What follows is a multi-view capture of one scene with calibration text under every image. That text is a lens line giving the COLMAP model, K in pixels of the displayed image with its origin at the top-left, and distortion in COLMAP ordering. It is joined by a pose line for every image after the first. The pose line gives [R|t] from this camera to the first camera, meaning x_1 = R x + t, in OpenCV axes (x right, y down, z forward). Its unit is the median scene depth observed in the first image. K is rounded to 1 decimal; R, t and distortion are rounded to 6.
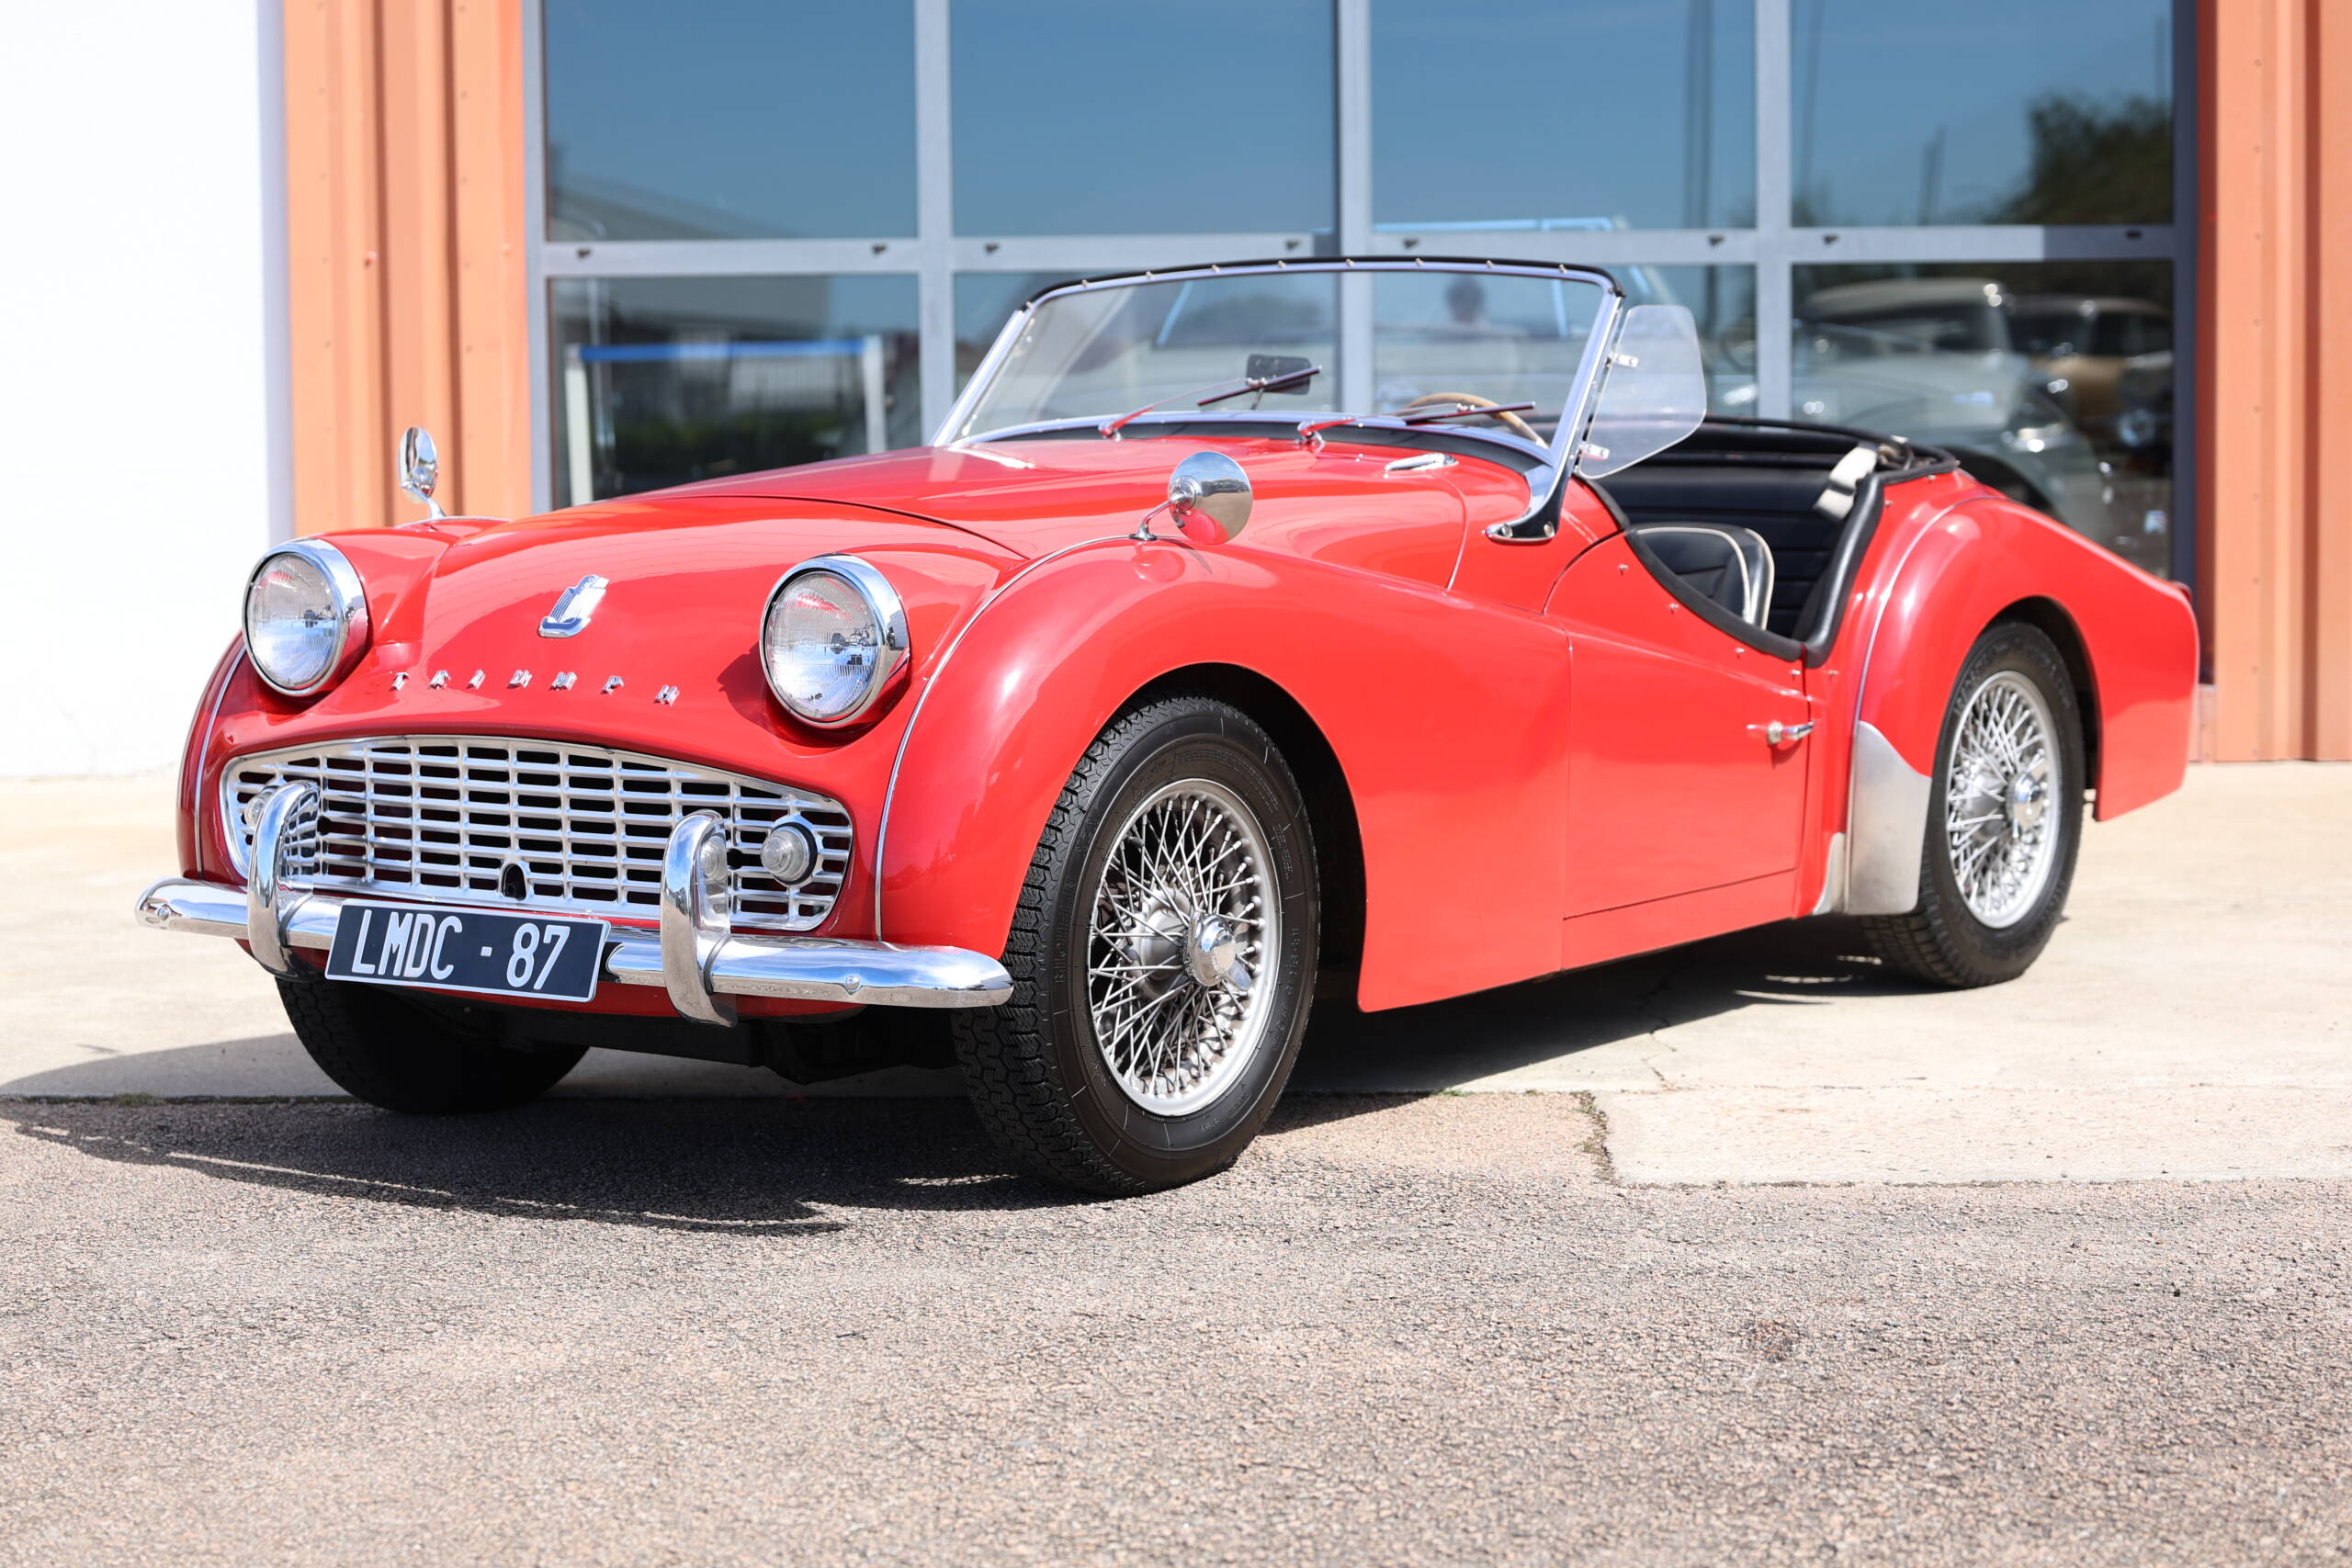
lens RADIAL K [[4508.2, 0, 1176.0], [0, 4508.2, 784.0], [0, 0, 1]] dist [-0.052419, -0.414937]
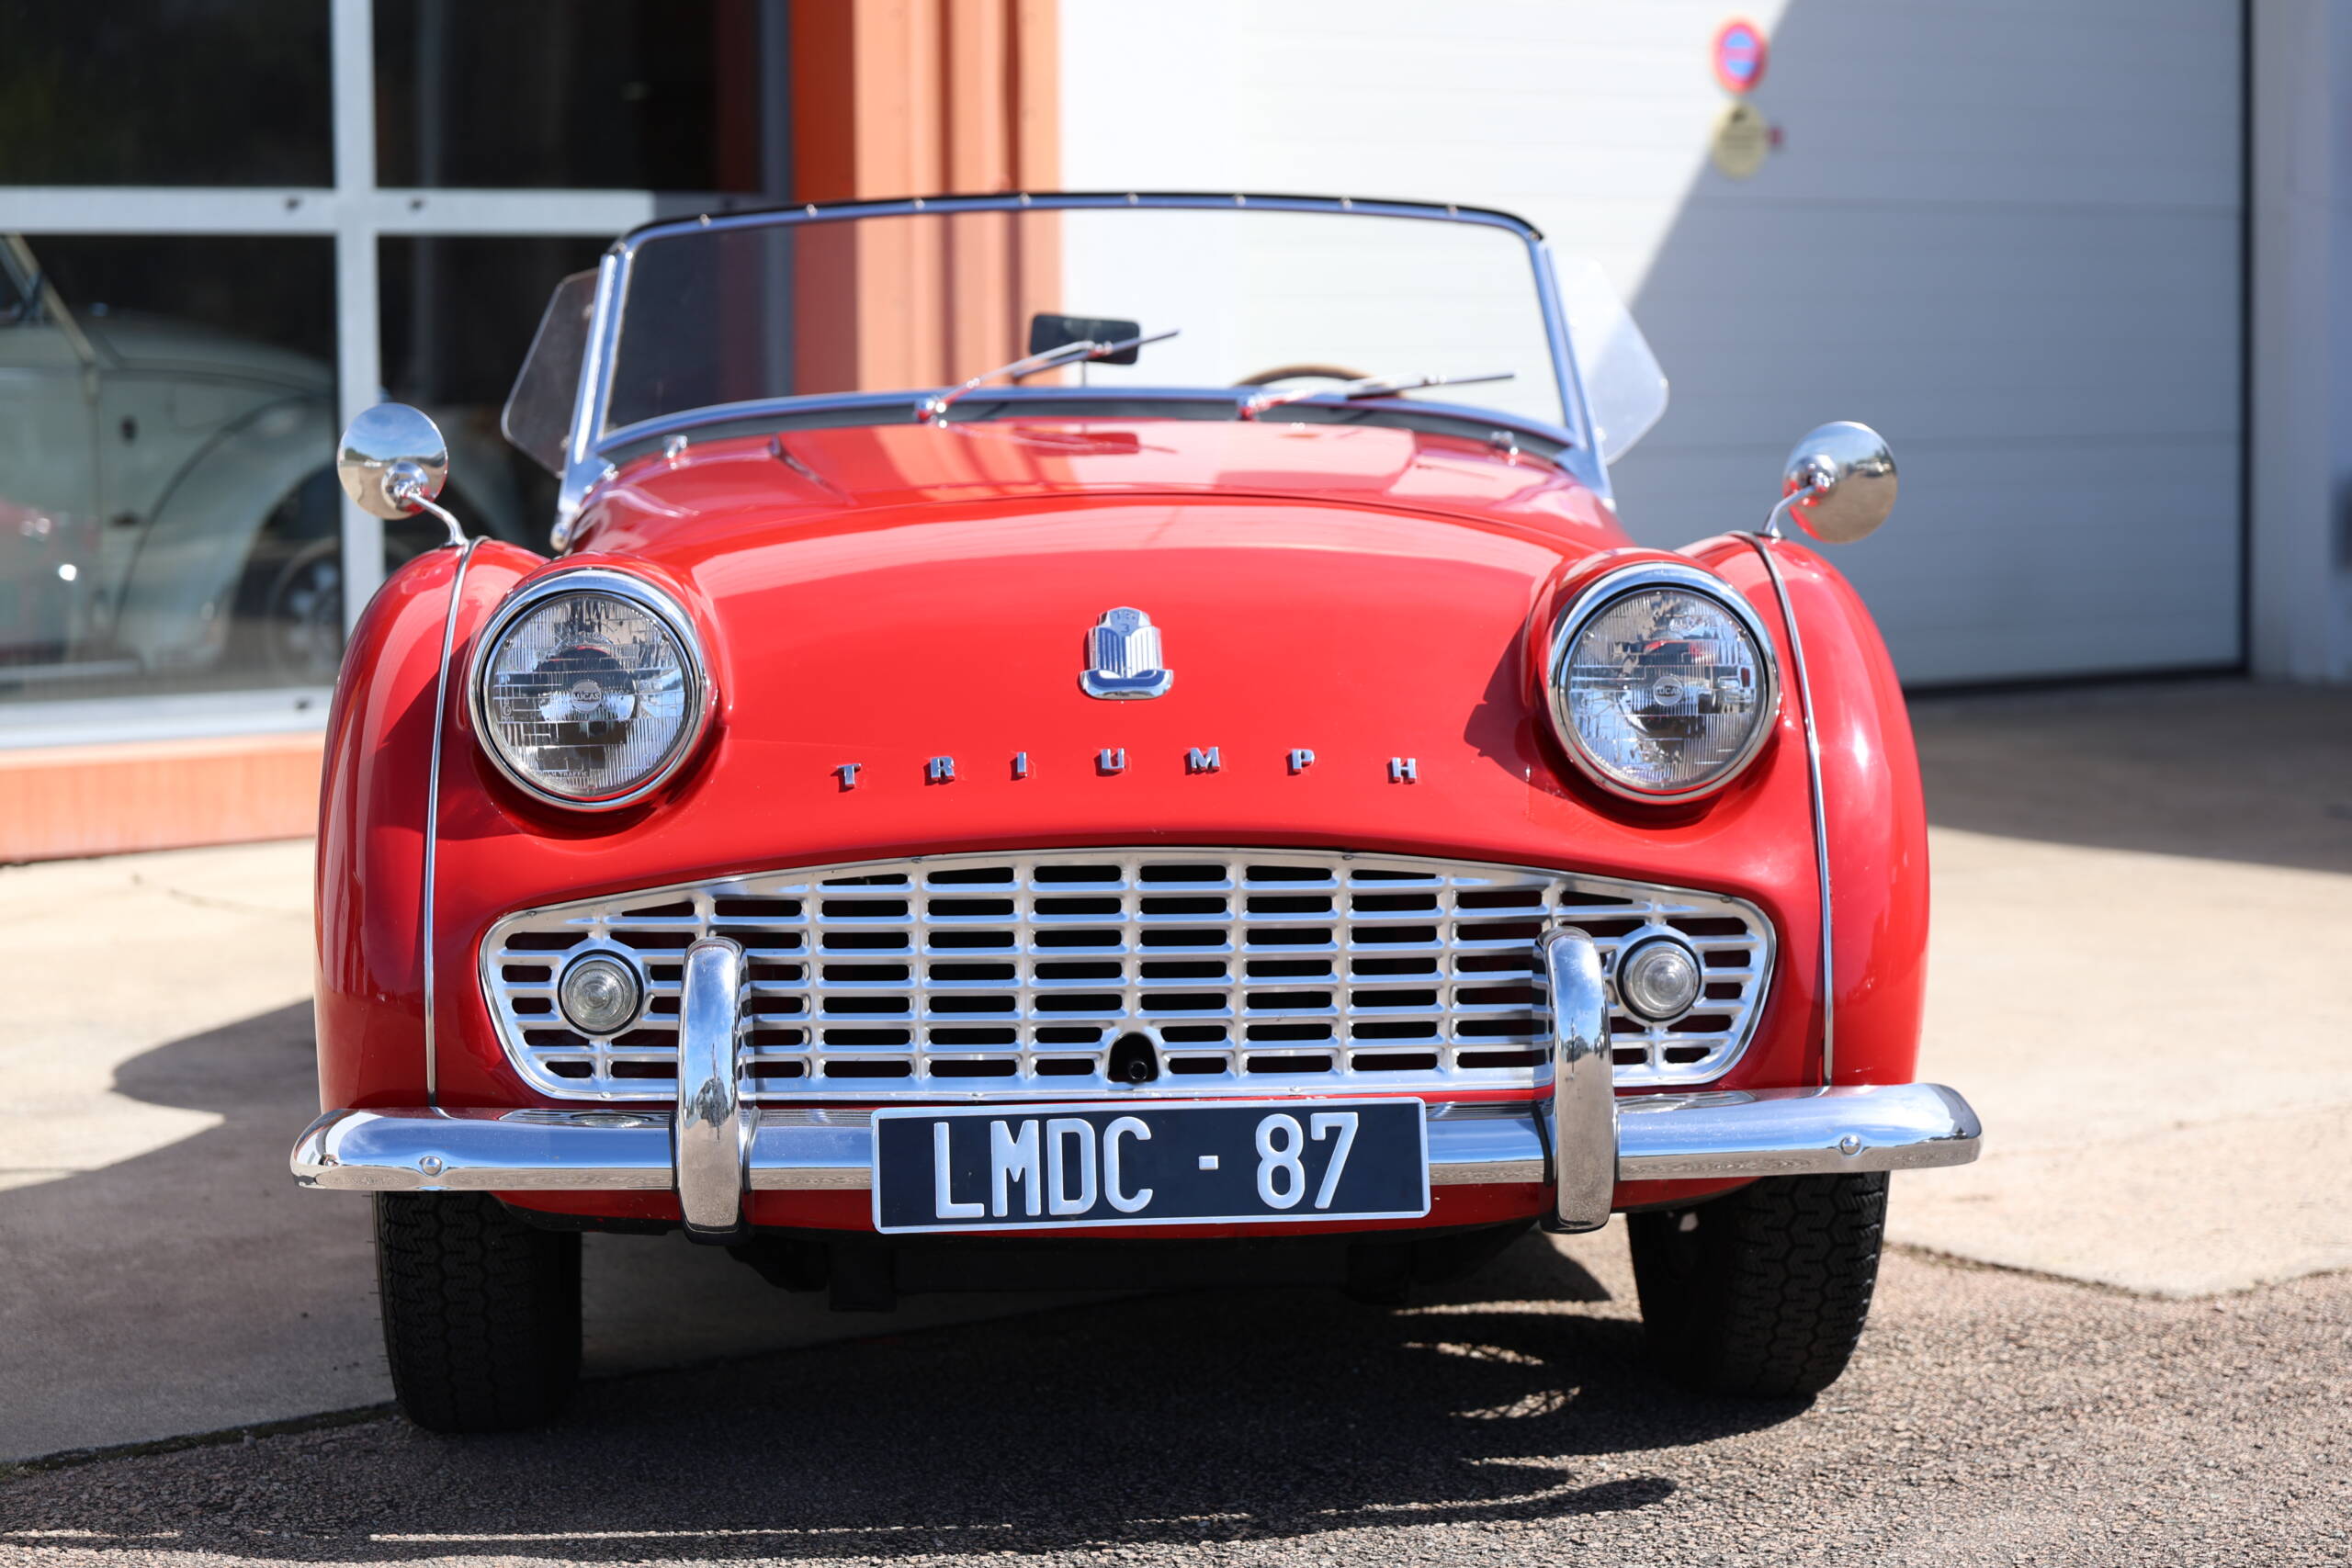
lens RADIAL K [[4682.9, 0, 1176.0], [0, 4682.9, 784.0], [0, 0, 1]] dist [-0.075892, -0.549390]
pose [[0.771692, -0.053064, 0.633779, -0.592900], [0.060545, 0.998117, 0.009849, -0.026623], [-0.633108, 0.030772, 0.773451, 0.449263]]
